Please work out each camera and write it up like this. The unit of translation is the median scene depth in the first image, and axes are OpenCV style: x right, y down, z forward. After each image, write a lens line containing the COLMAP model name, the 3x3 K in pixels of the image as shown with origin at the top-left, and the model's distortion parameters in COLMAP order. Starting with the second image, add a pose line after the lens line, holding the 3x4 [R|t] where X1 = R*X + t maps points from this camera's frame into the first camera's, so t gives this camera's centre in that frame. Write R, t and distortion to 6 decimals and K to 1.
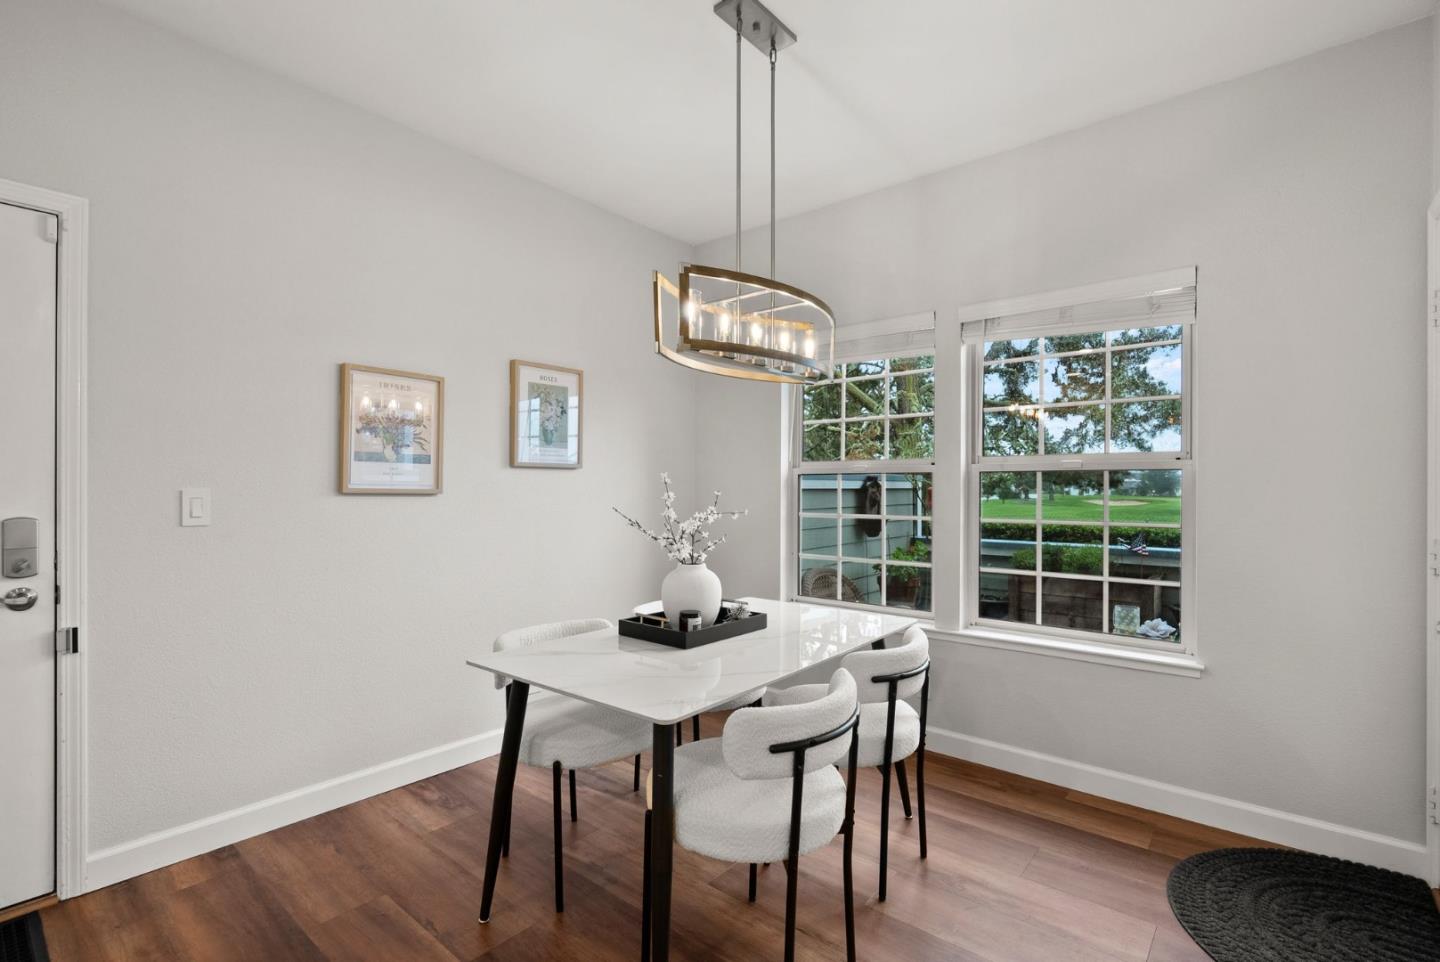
lens RADIAL K [[668.3, 0, 721.9], [0, 668.3, 486.0], [0, 0, 1]] dist [-0.002153, 0.001180]
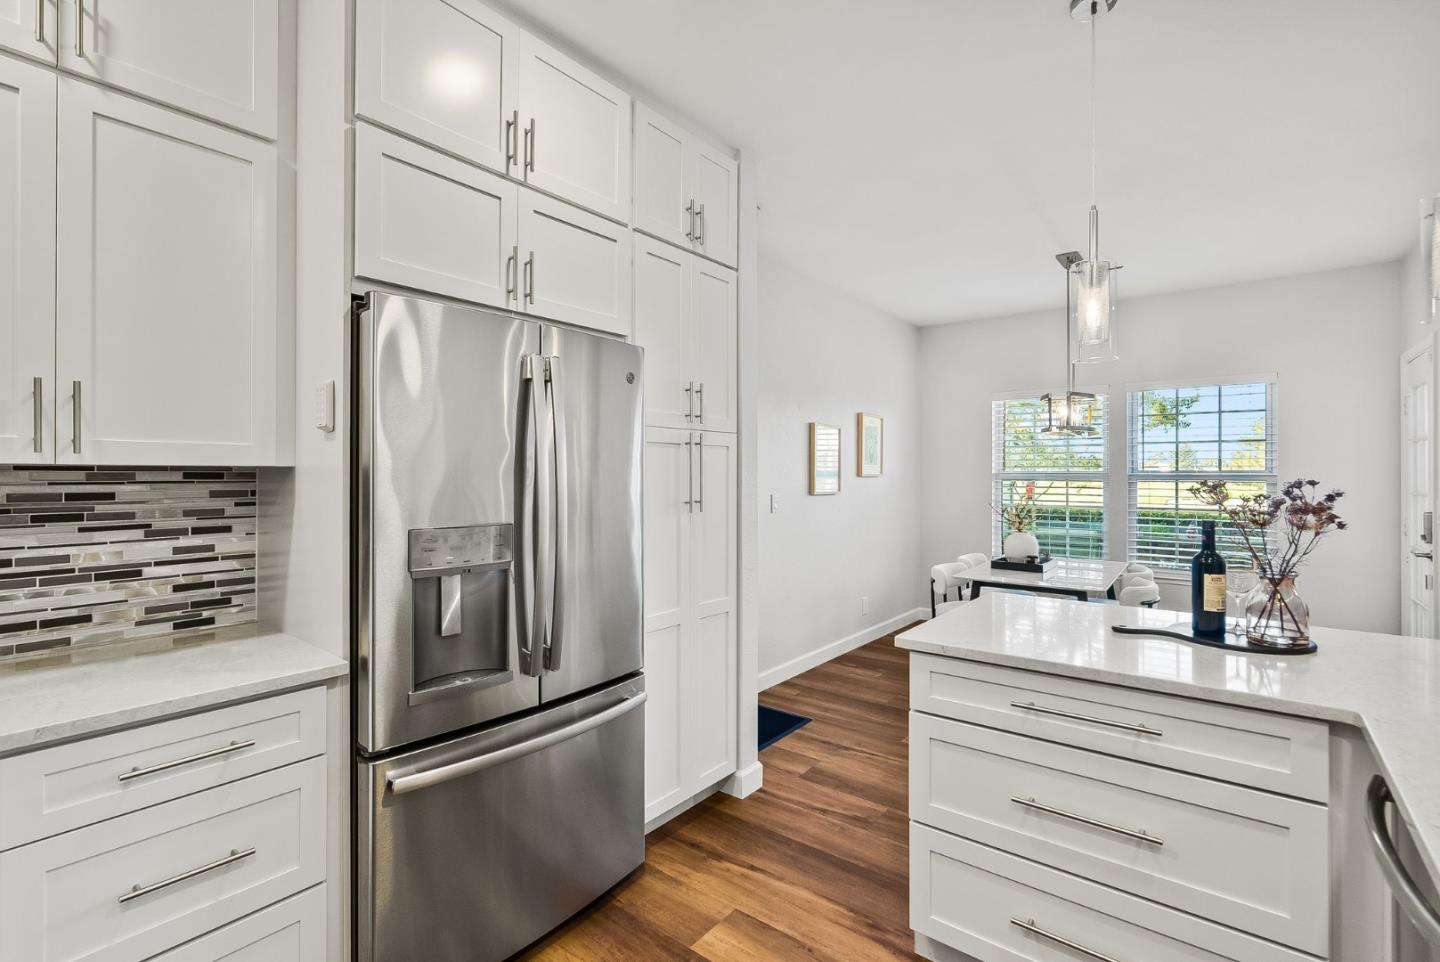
lens RADIAL K [[668.3, 0, 695.9], [0, 668.3, 471.1], [0, 0, 1]] dist [-0.002153, 0.001180]
pose [[0.999749, 0.001689, 0.022344, -0.935689], [-0.001631, 0.999995, -0.002595, -0.048155], [-0.022349, 0.002558, 0.999747, -0.812289]]
